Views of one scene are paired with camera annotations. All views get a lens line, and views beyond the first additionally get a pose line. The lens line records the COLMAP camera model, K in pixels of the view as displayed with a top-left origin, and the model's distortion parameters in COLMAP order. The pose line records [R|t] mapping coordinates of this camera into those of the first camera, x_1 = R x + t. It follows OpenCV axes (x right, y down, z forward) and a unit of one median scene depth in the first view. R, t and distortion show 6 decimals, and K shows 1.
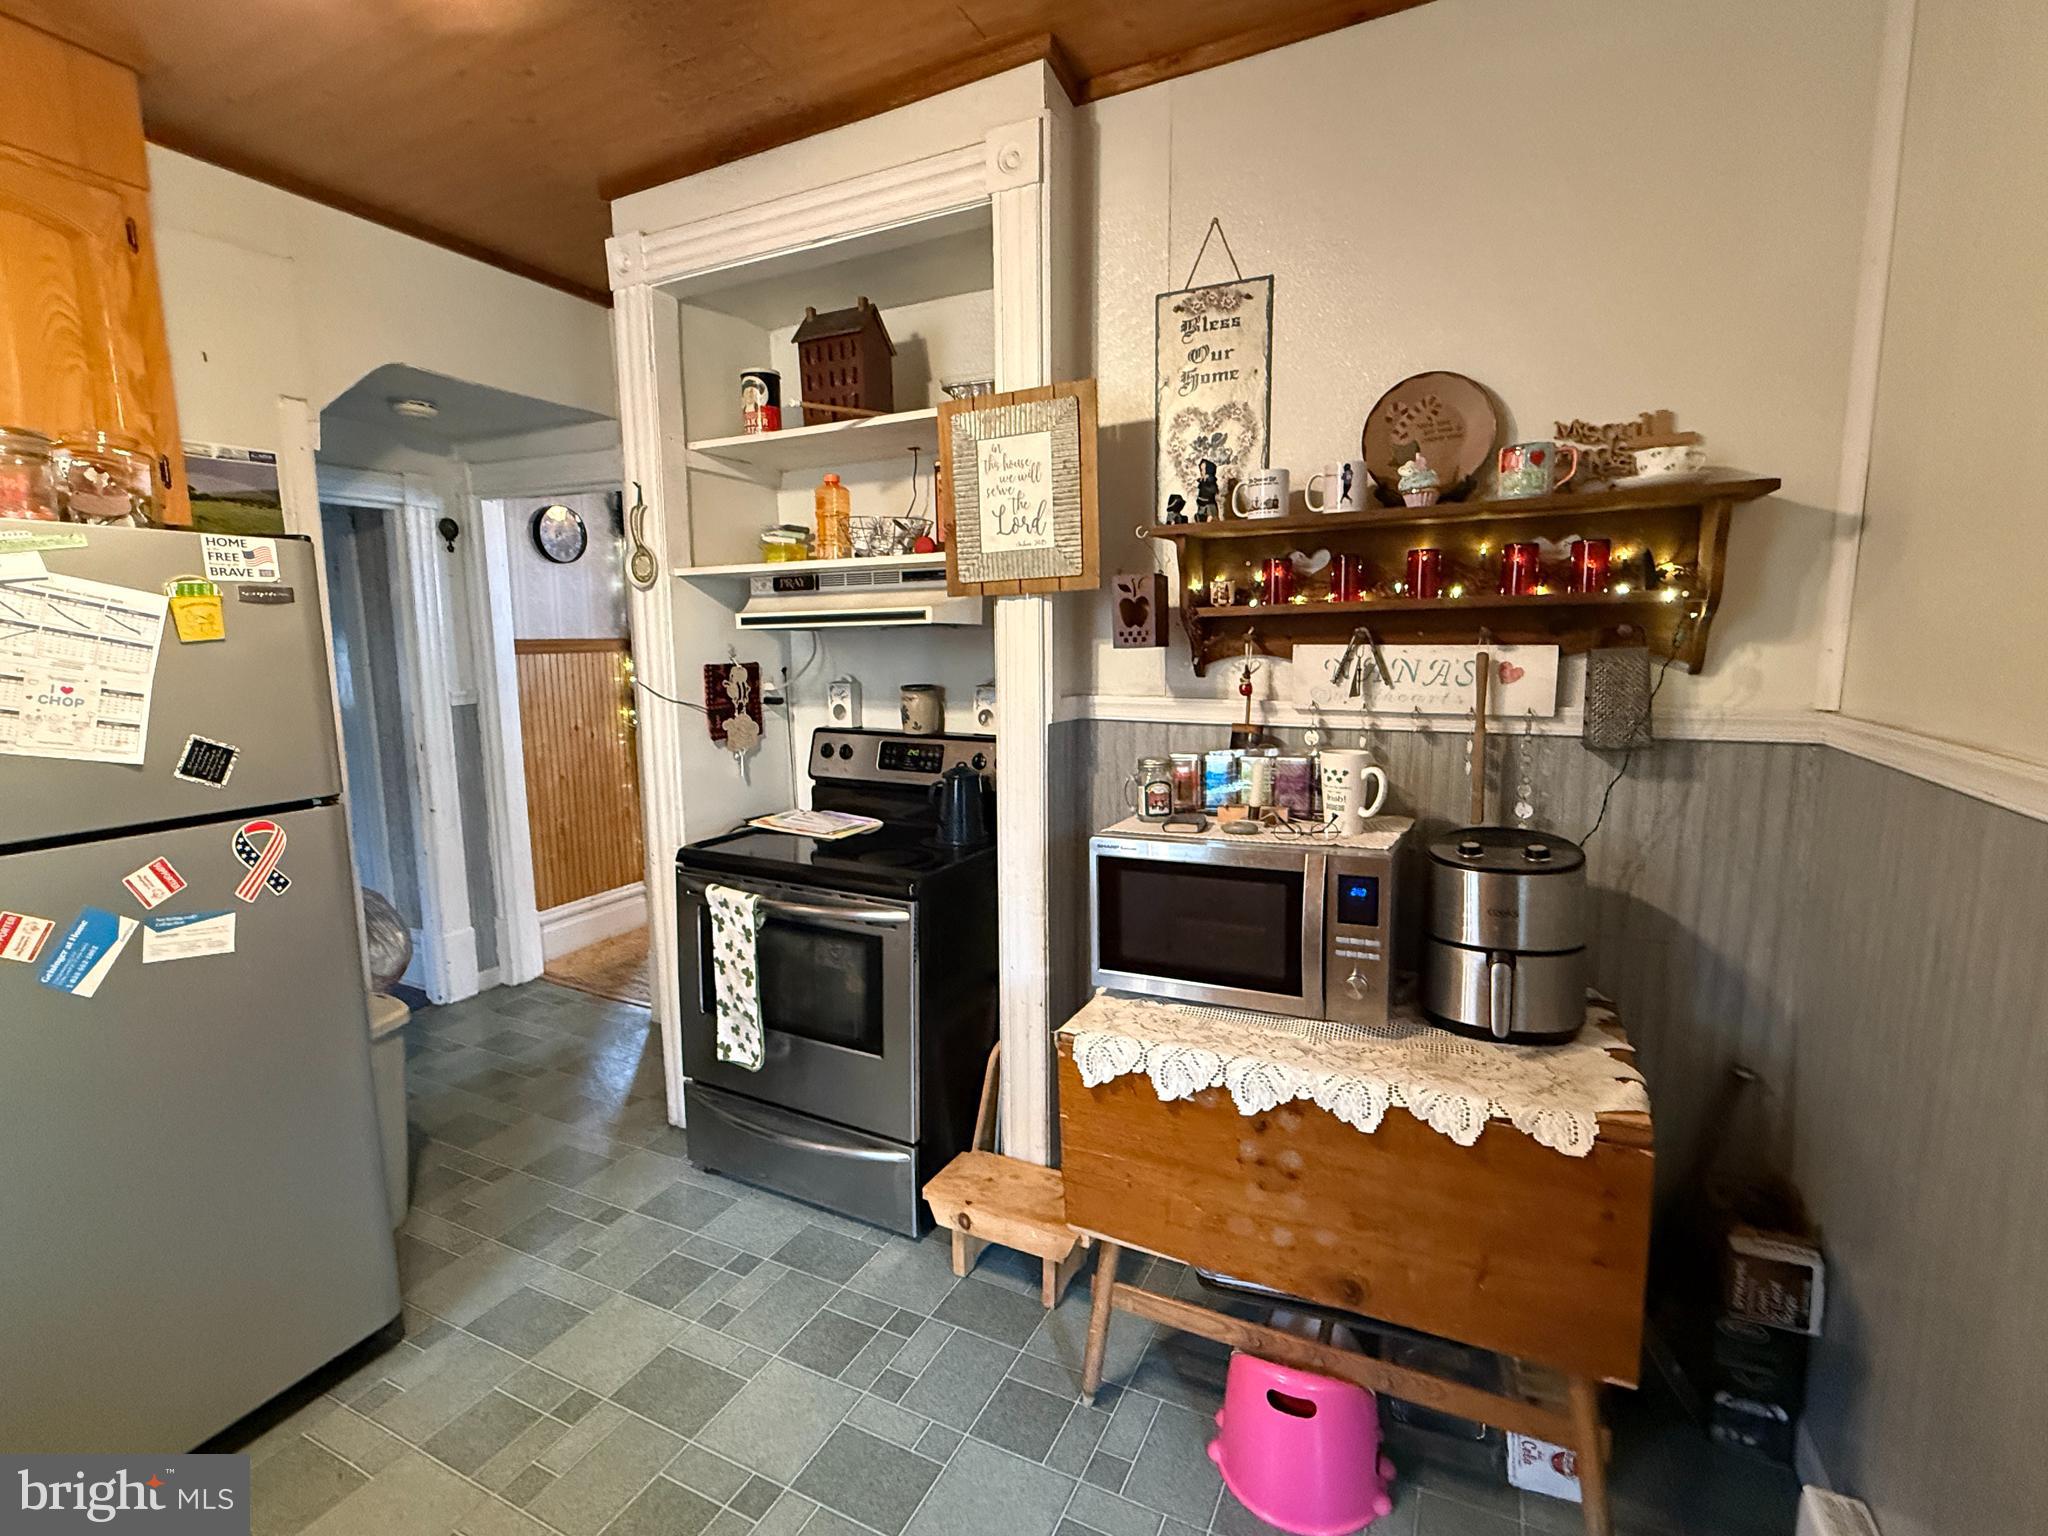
lens RADIAL K [[935.1, 0, 1024.0], [0, 935.1, 768.0], [0, 0, 1]] dist [-0.002266, -0.000030]
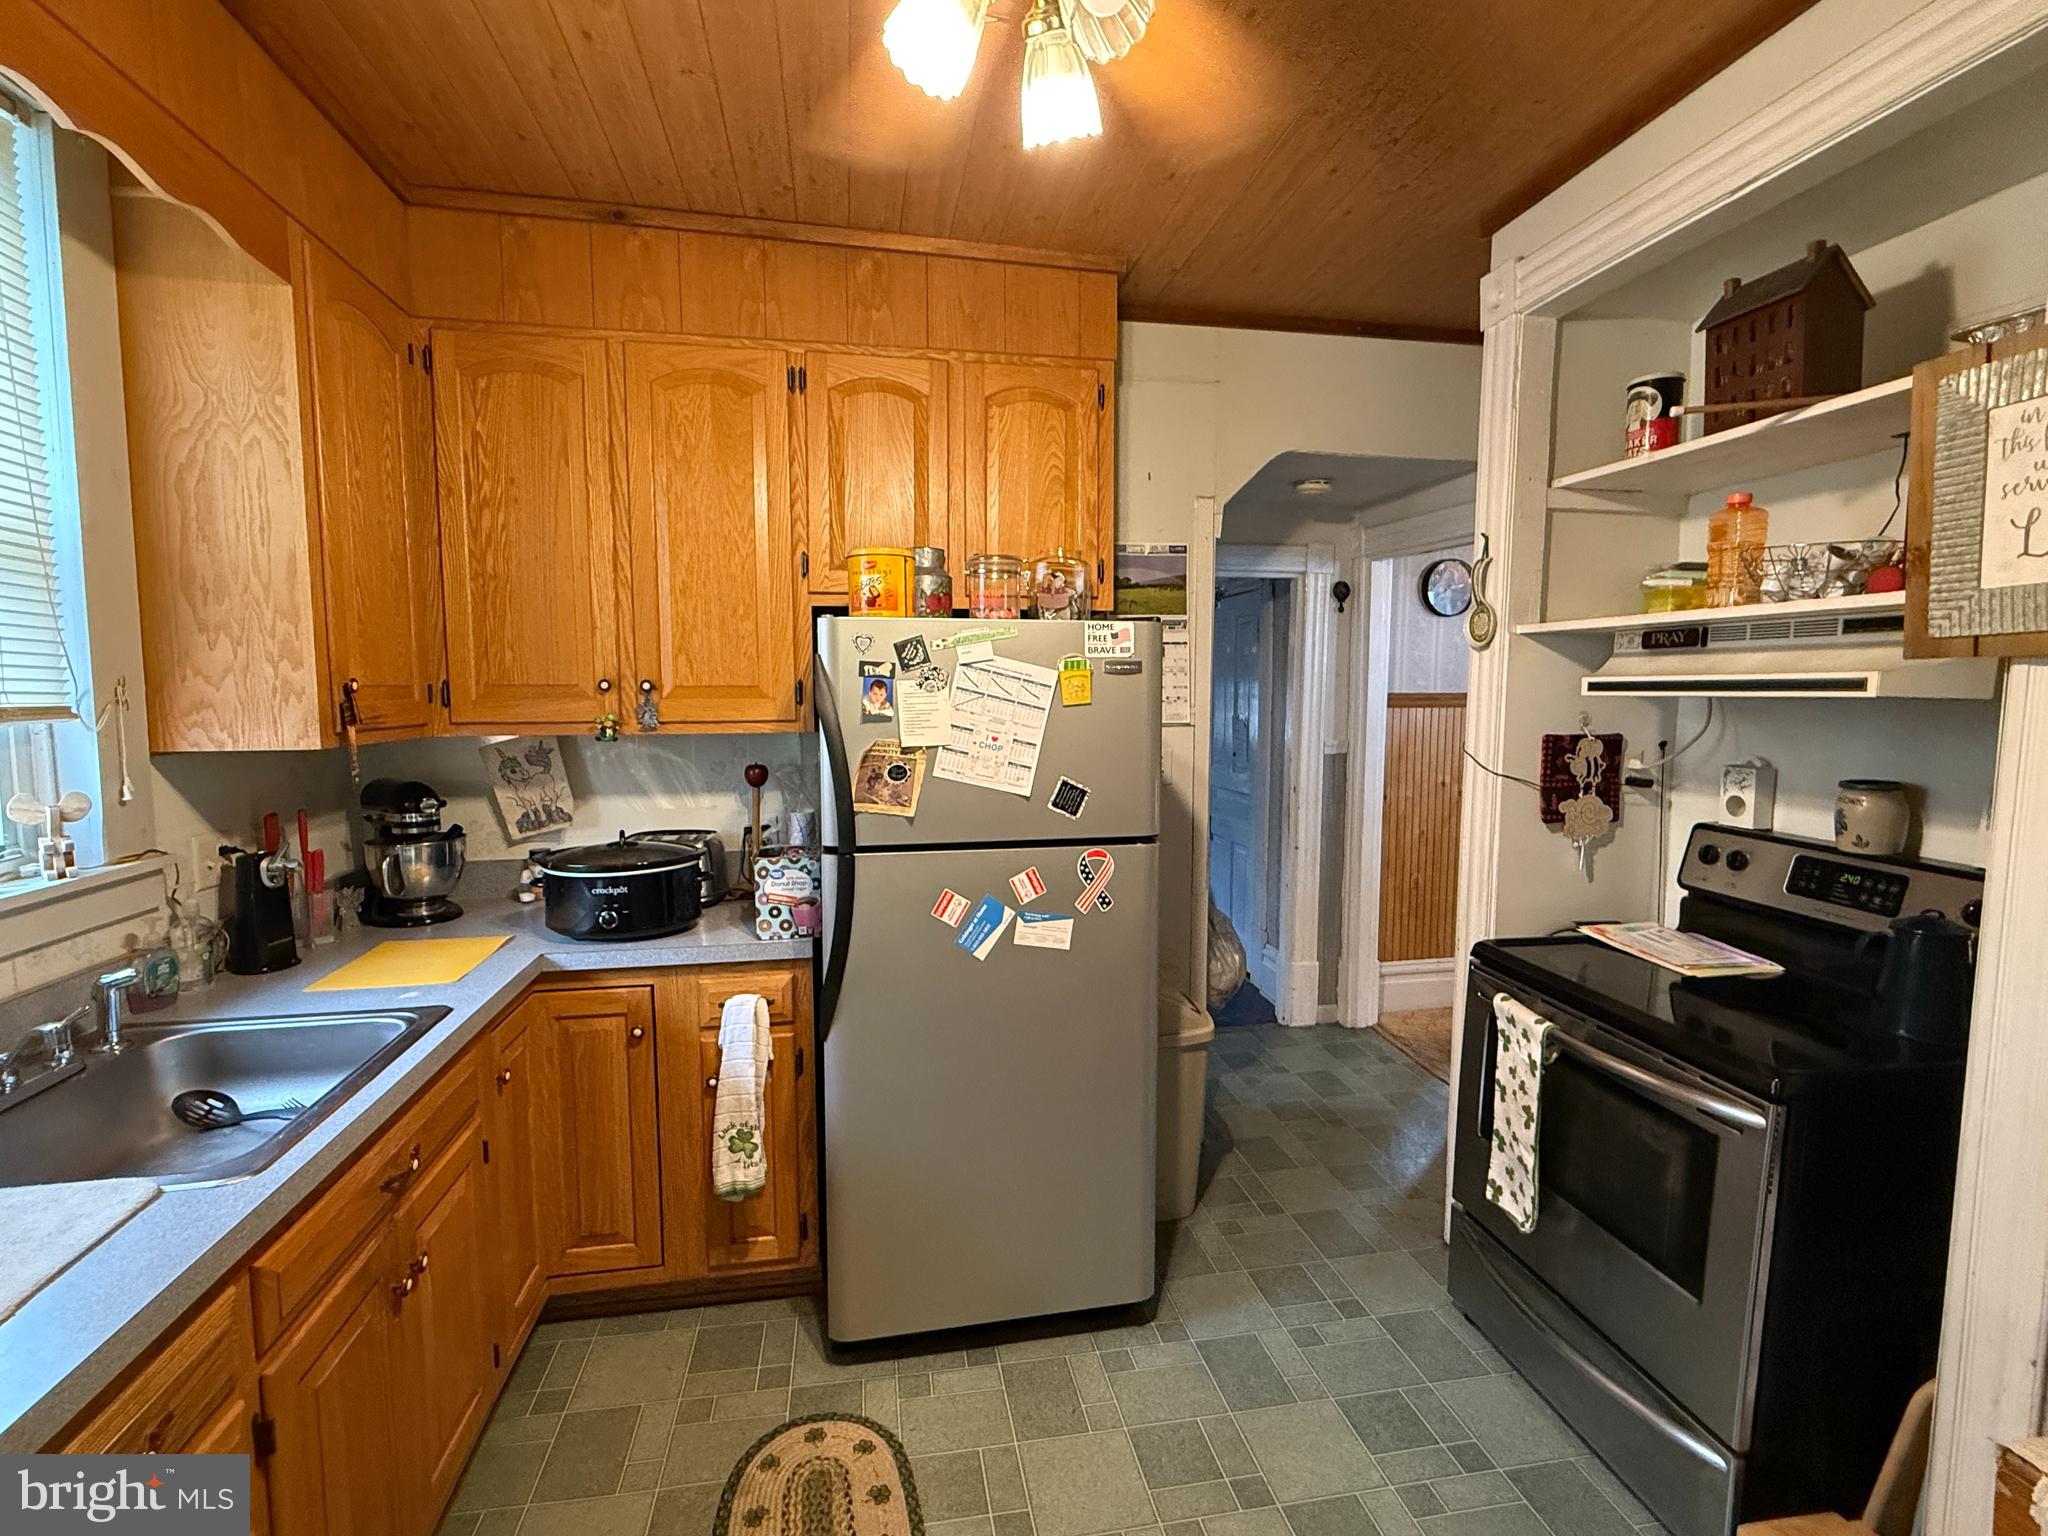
lens RADIAL K [[937.1, 0, 1024.0], [0, 937.1, 768.0], [0, 0, 1]] dist [0.002068, -0.000073]
pose [[0.593990, 0.084962, -0.799973, 0.073347], [-0.120363, 0.992600, 0.016049, -0.040347], [0.795417, 0.086754, 0.599821, 0.117352]]
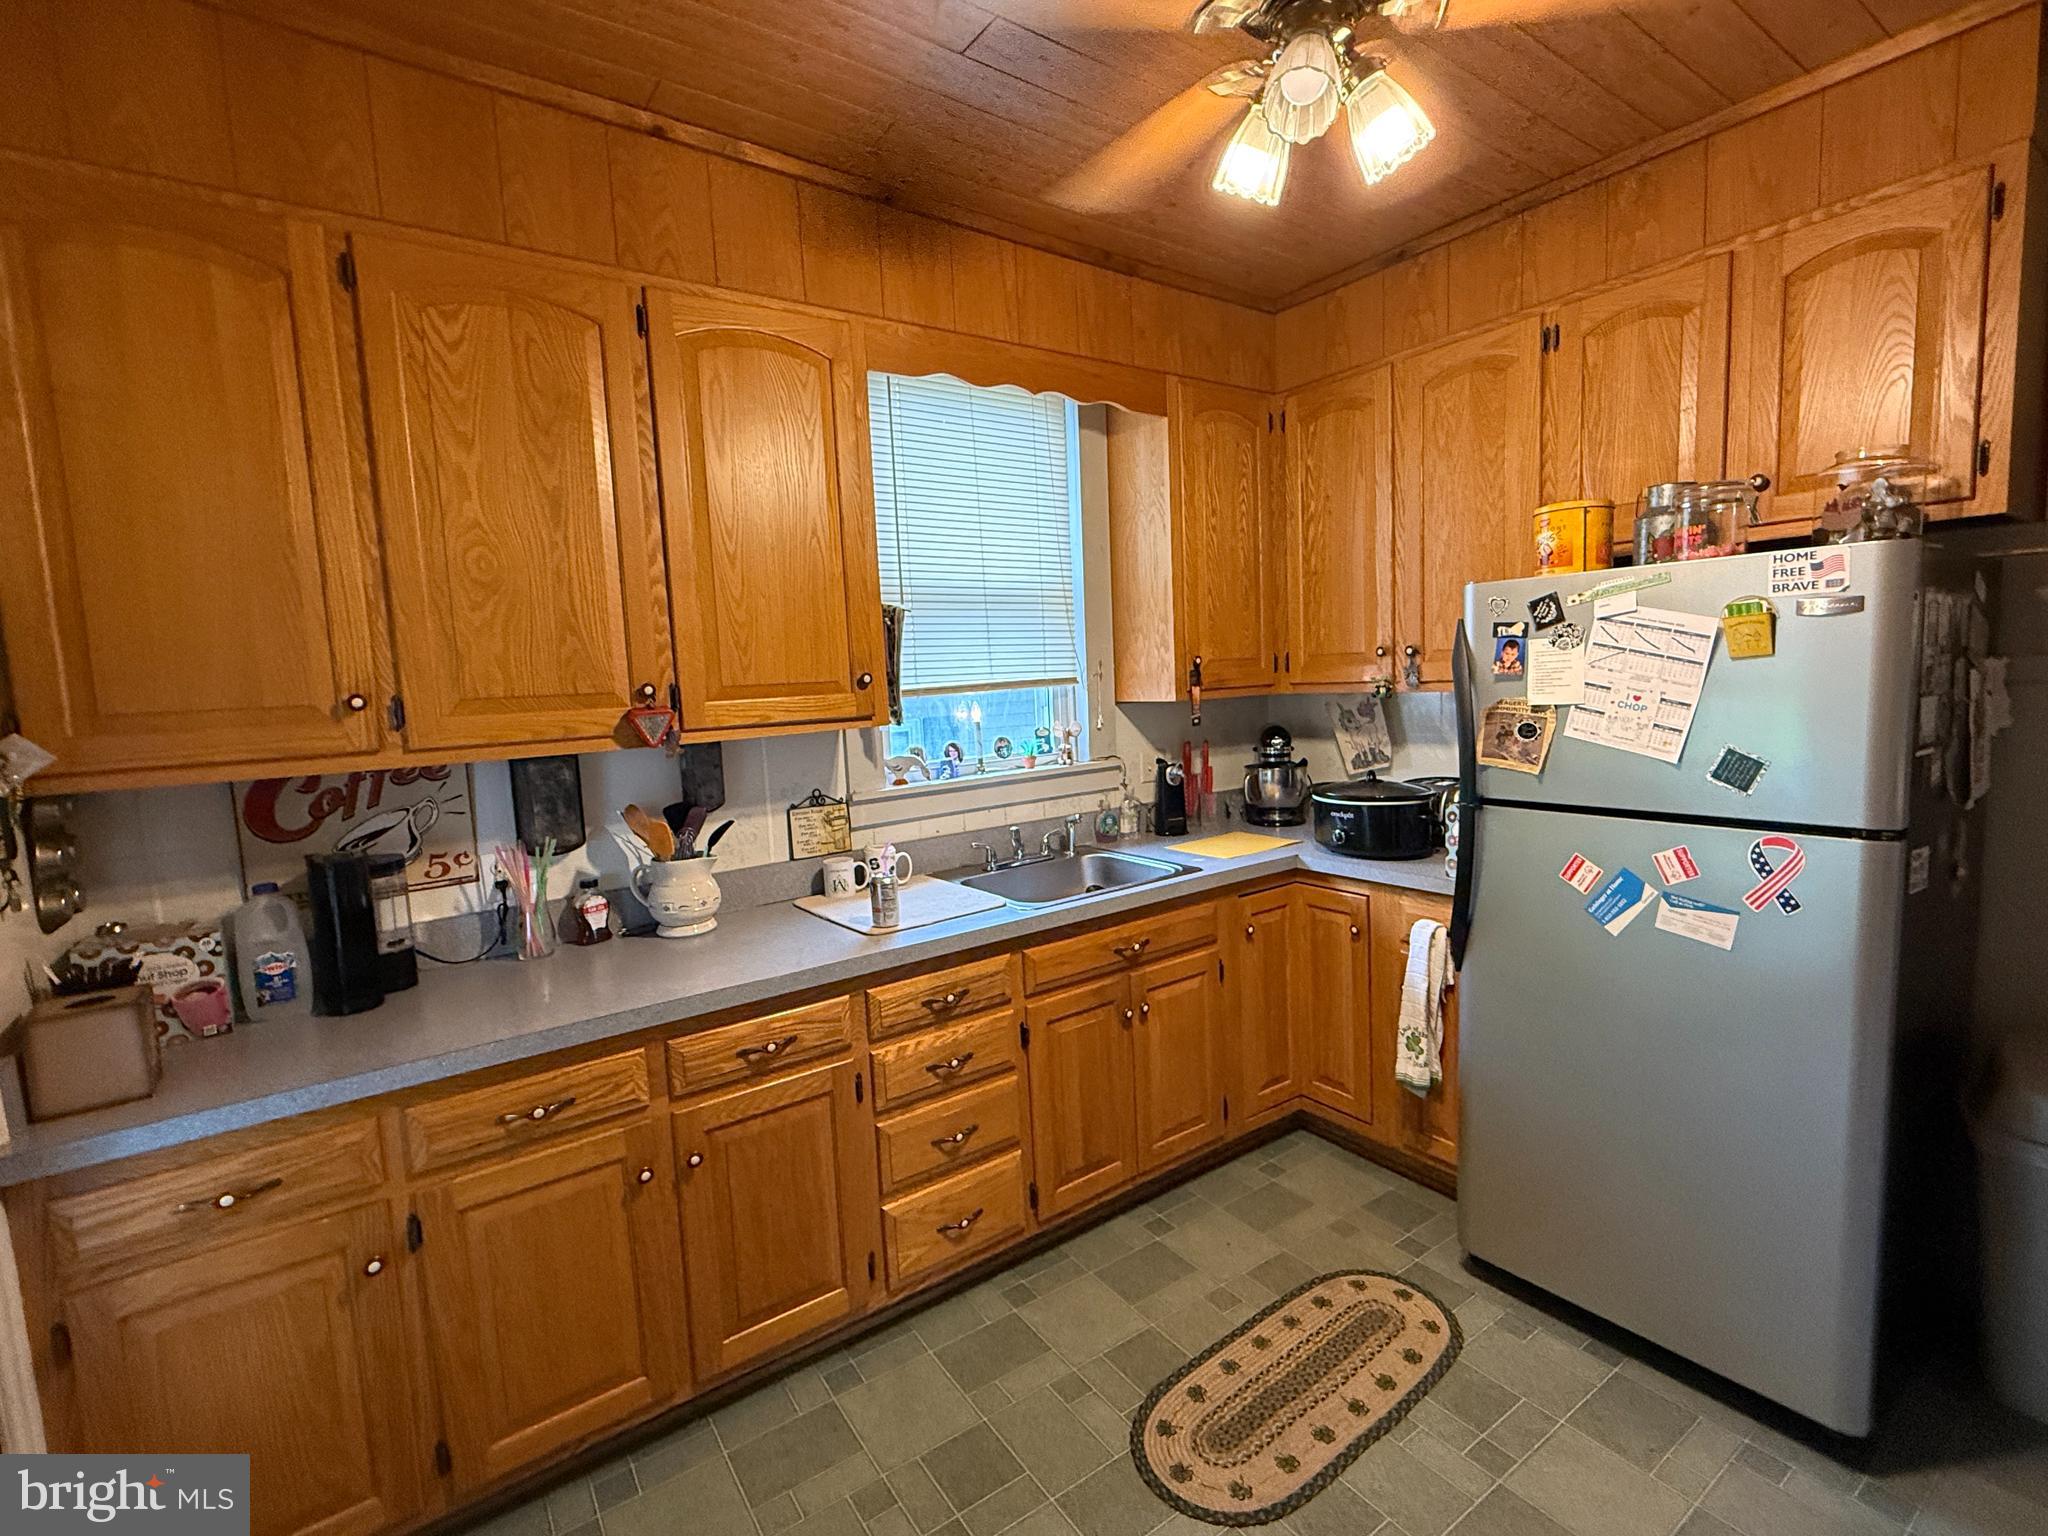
lens RADIAL K [[937.1, 0, 1024.0], [0, 937.1, 768.0], [0, 0, 1]] dist [0.002068, -0.000073]
pose [[-0.482464, 0.128769, -0.866399, 0.293735], [-0.067880, 0.980664, 0.183552, -0.099336], [0.873282, 0.147368, -0.464394, 0.519172]]
